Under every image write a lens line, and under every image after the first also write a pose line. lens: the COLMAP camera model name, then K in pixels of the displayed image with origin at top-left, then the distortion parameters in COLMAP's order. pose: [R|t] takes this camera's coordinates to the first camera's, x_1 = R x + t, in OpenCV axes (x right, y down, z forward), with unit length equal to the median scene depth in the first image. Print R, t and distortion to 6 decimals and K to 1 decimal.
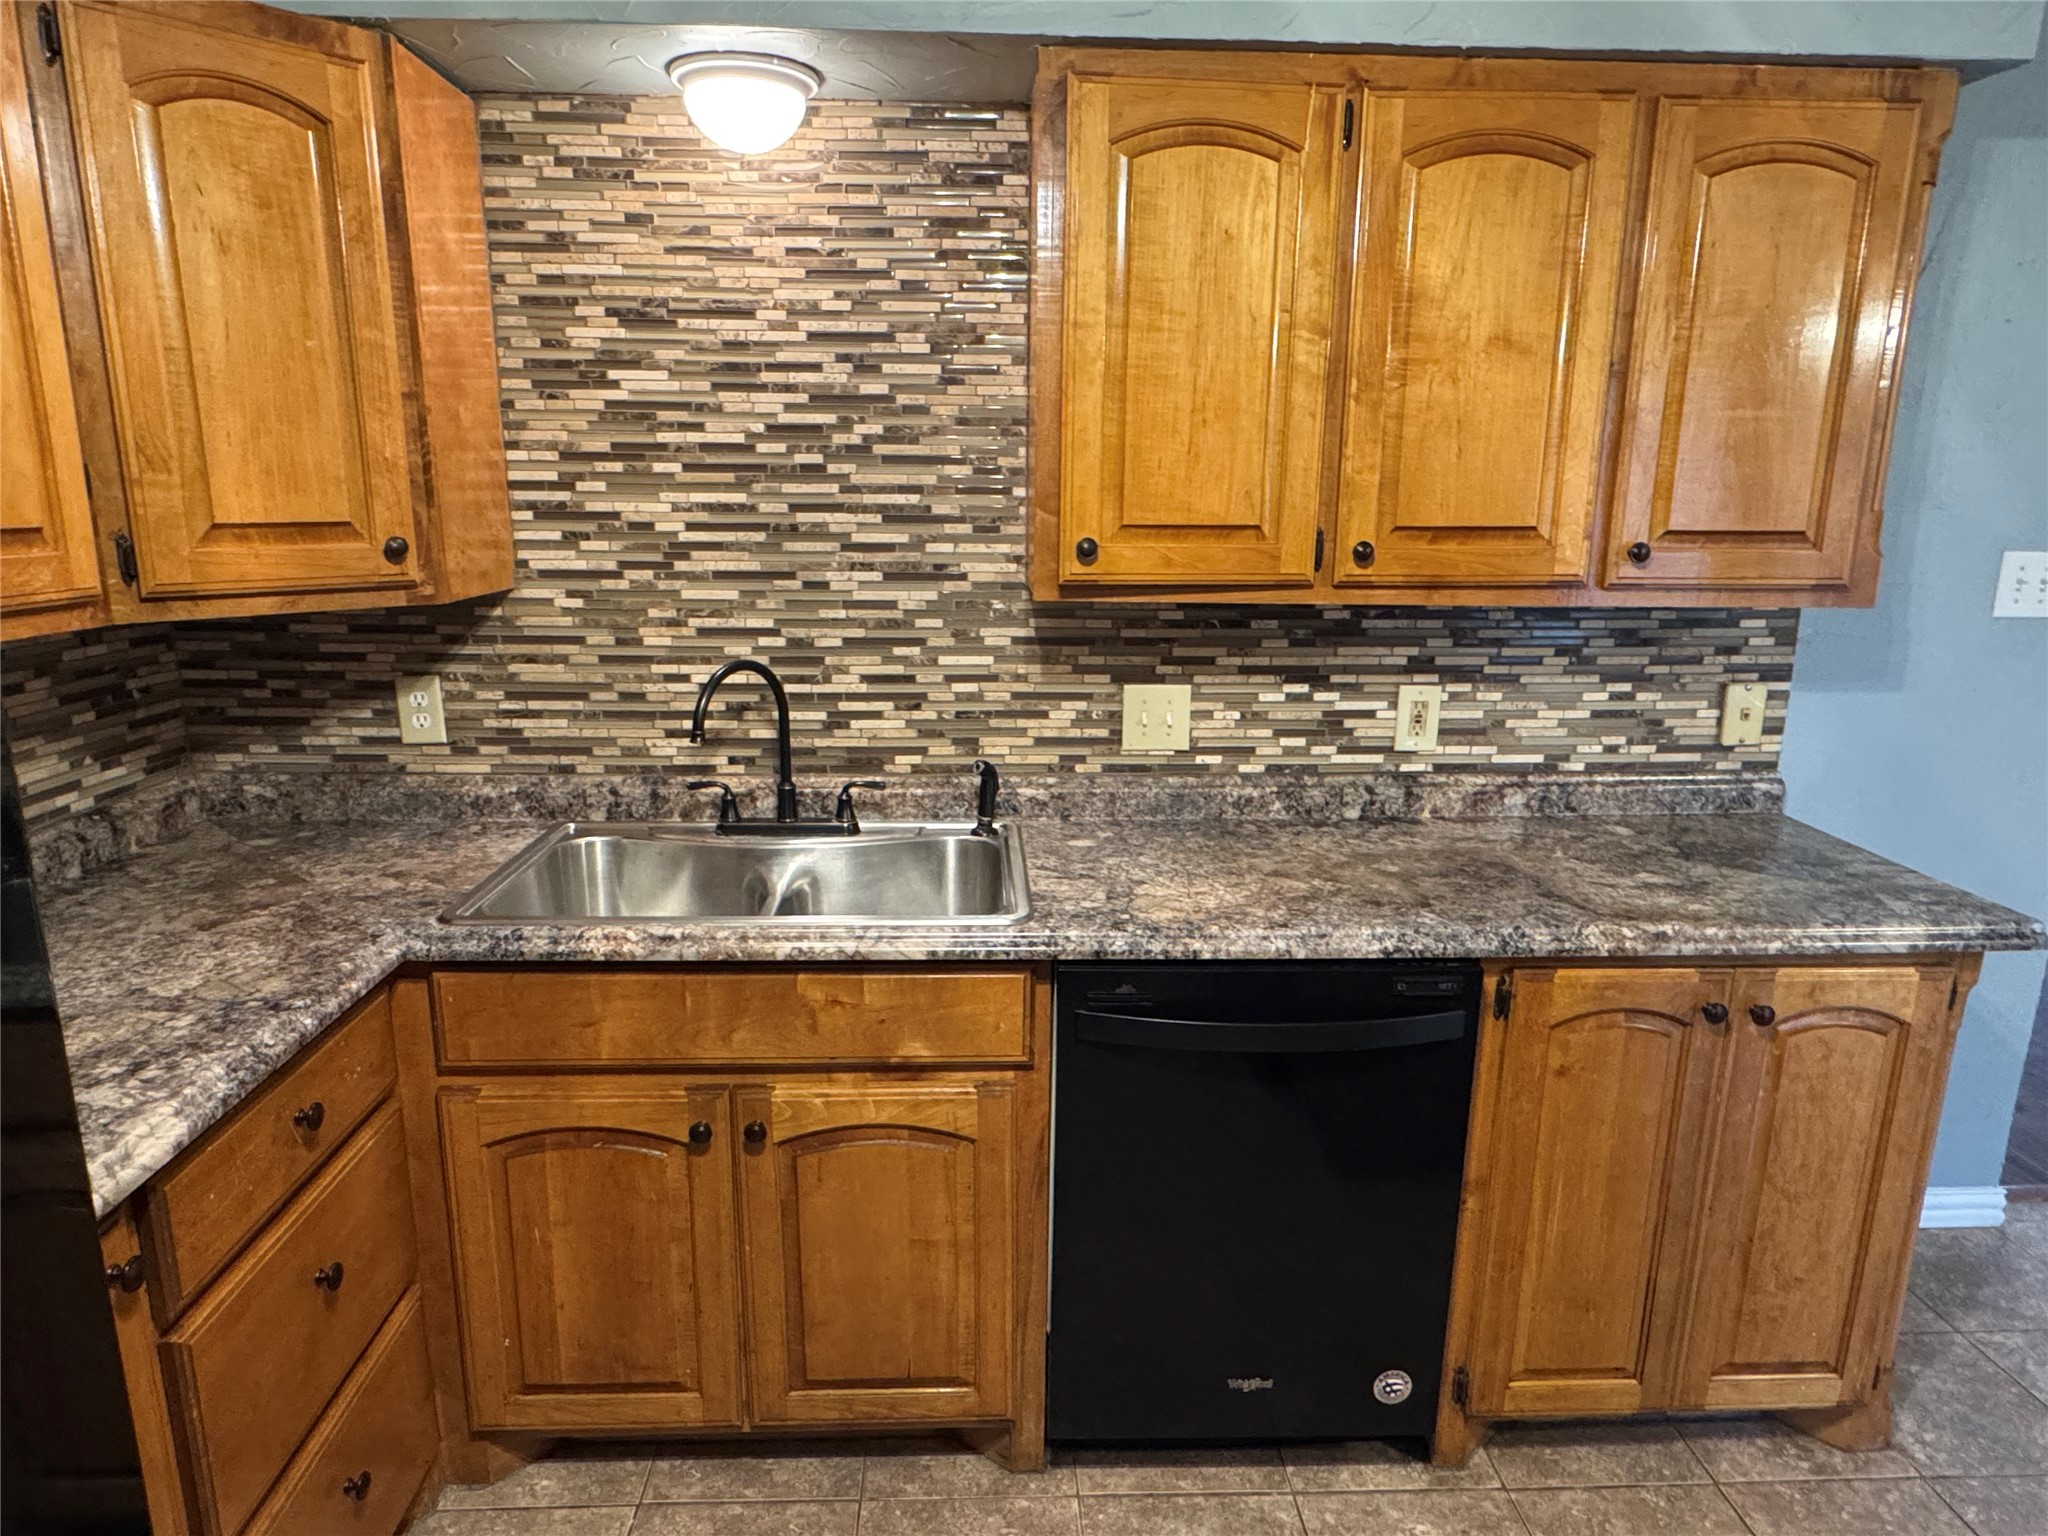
lens RADIAL K [[1230.9, 0, 1013.5], [0, 1230.9, 762.3], [0, 0, 1]] dist [-0.009576, -0.000448]
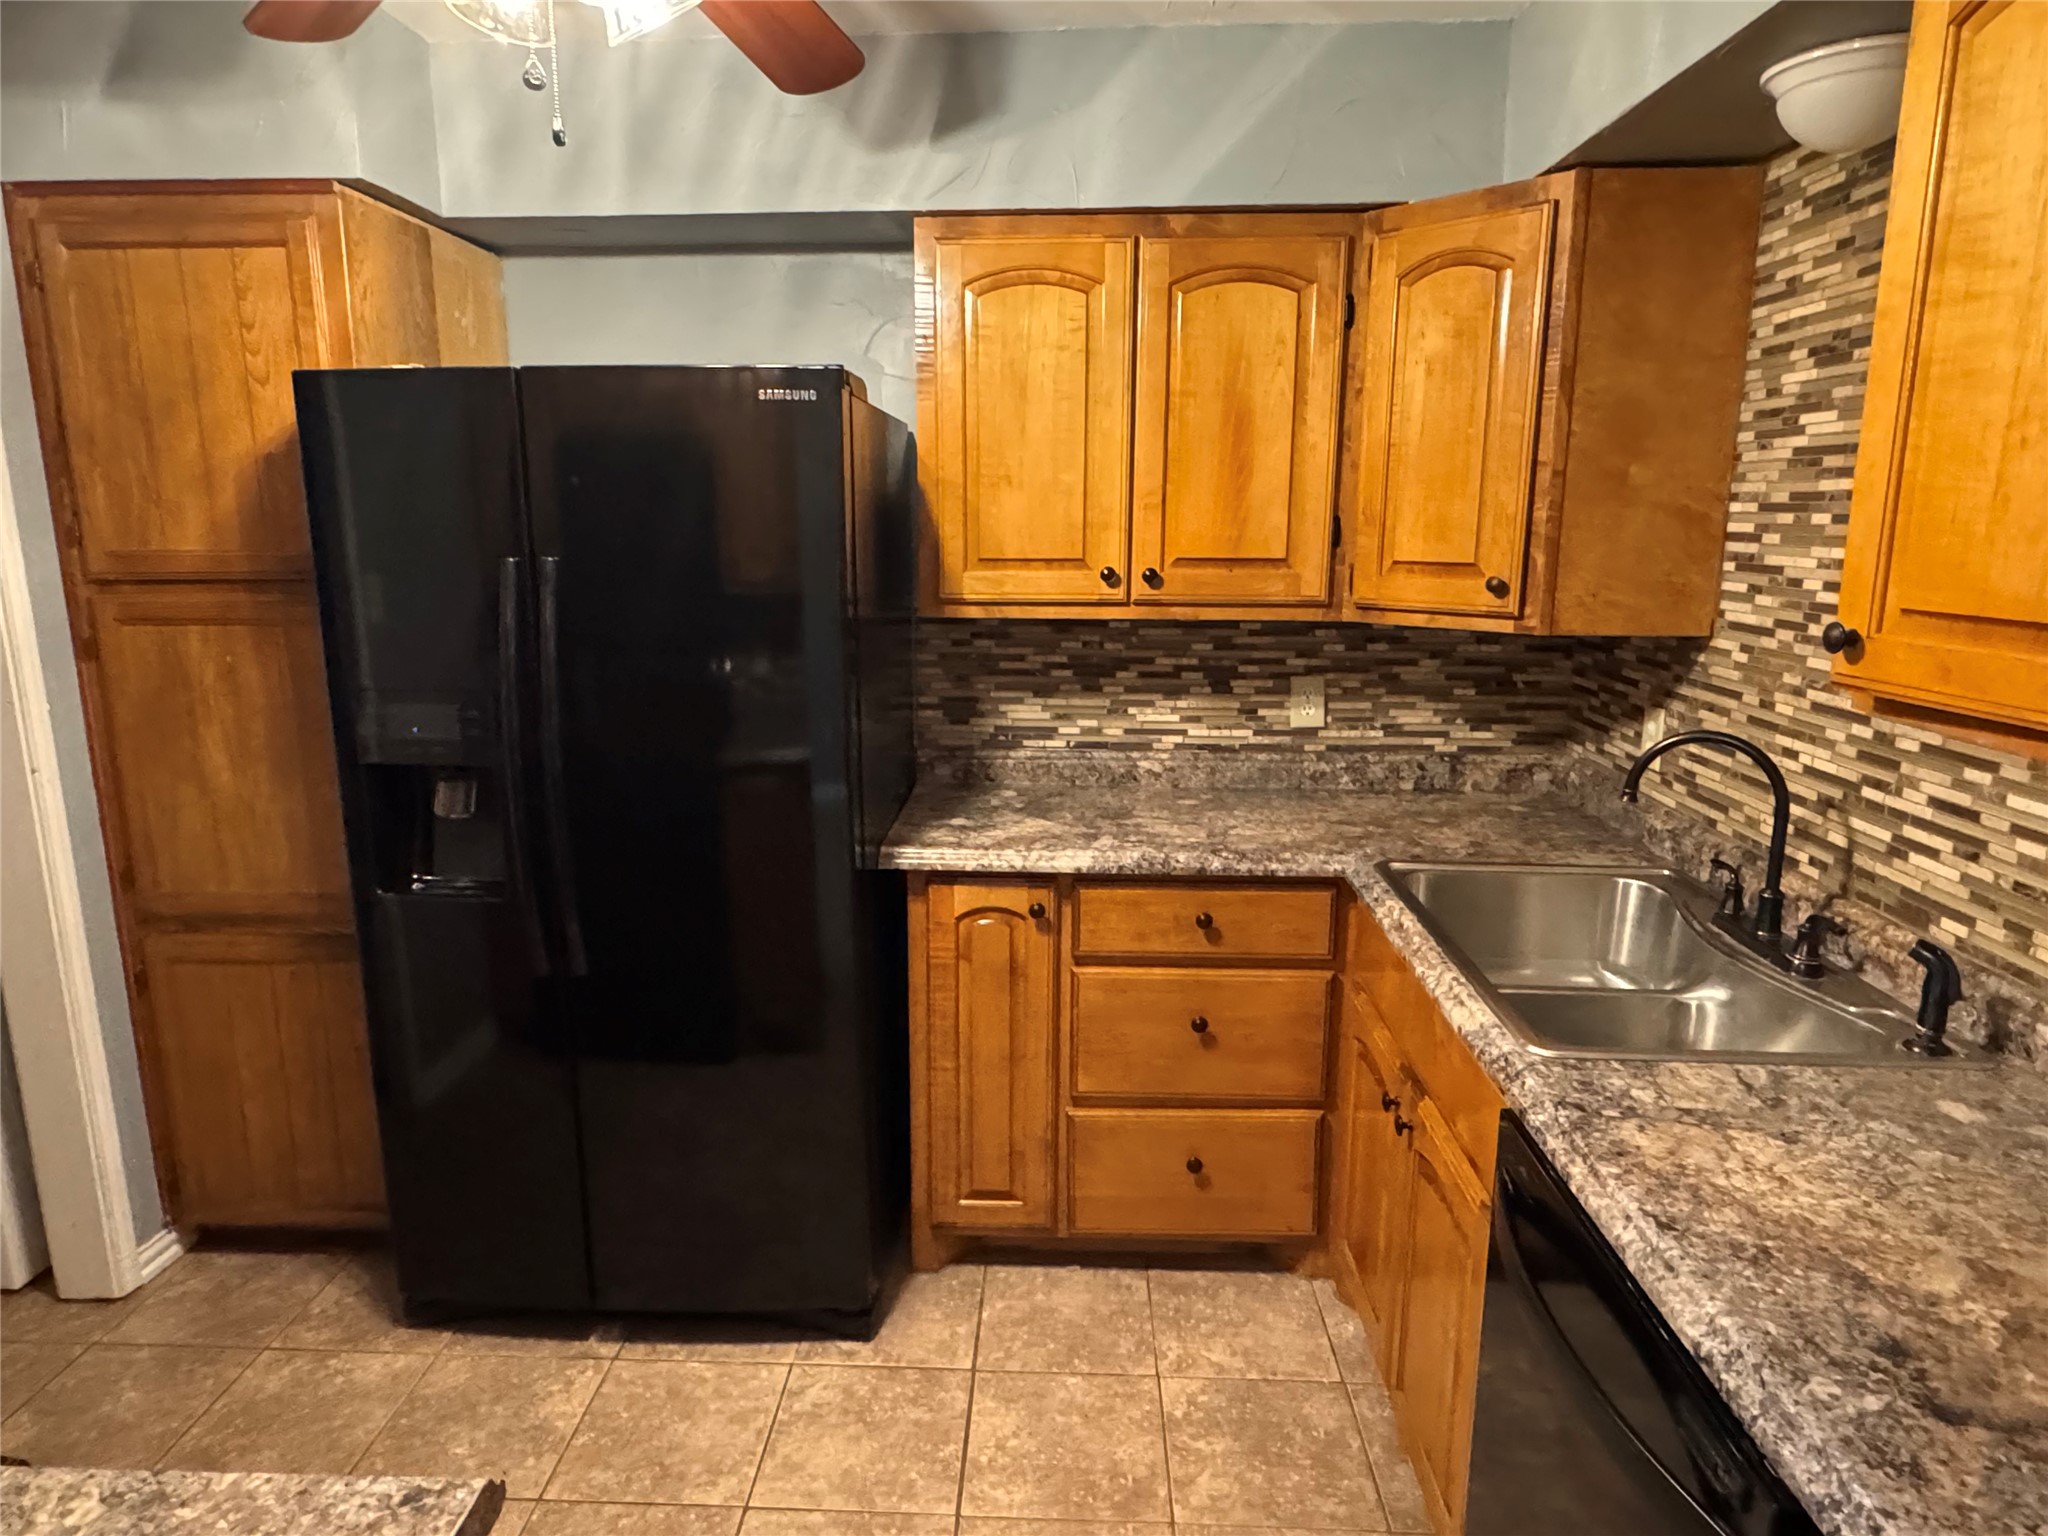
lens RADIAL K [[1230.9, 0, 1014.7], [0, 1230.9, 761.2], [0, 0, 1]] dist [-0.009576, -0.000448]
pose [[-0.084312, 0.188498, -0.978448, 0.664757], [-0.216878, 0.954932, 0.202655, -0.125380], [0.972551, 0.229290, -0.039631, 0.507601]]
